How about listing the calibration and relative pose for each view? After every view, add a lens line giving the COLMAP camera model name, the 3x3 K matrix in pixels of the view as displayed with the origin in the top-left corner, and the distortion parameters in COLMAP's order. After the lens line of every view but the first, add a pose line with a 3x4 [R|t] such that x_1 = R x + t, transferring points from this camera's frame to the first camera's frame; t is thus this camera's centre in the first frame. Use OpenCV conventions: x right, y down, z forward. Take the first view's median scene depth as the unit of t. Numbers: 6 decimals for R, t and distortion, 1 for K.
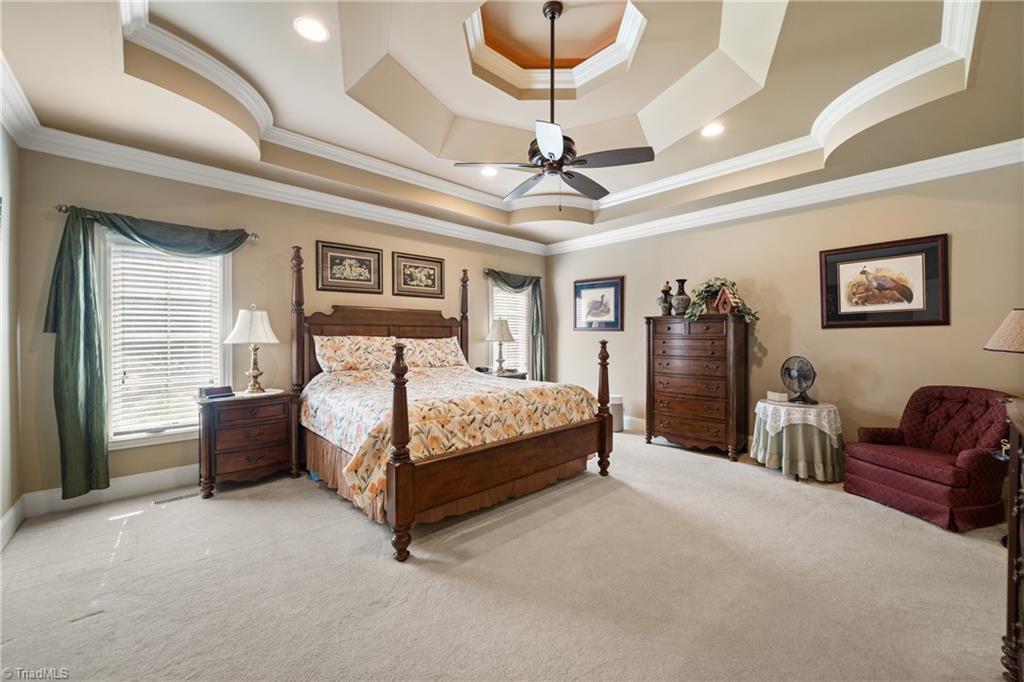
lens RADIAL K [[397.0, 0, 514.8], [0, 397.0, 340.3], [0, 0, 1]] dist [-0.010975, 0.002177]
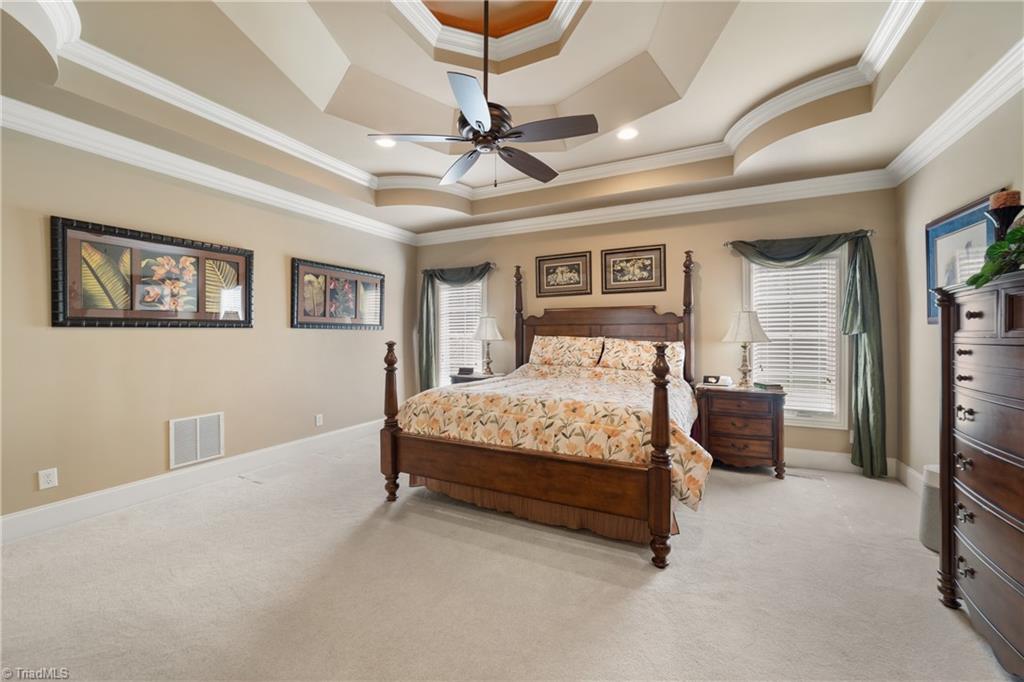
lens RADIAL K [[397.0, 0, 515.1], [0, 397.0, 334.5], [0, 0, 1]] dist [-0.010975, 0.002177]
pose [[0.342380, -0.003345, -0.939556, 0.623922], [-0.012065, 0.999896, -0.007957, -0.001634], [0.939484, 0.014059, 0.342304, 0.513711]]
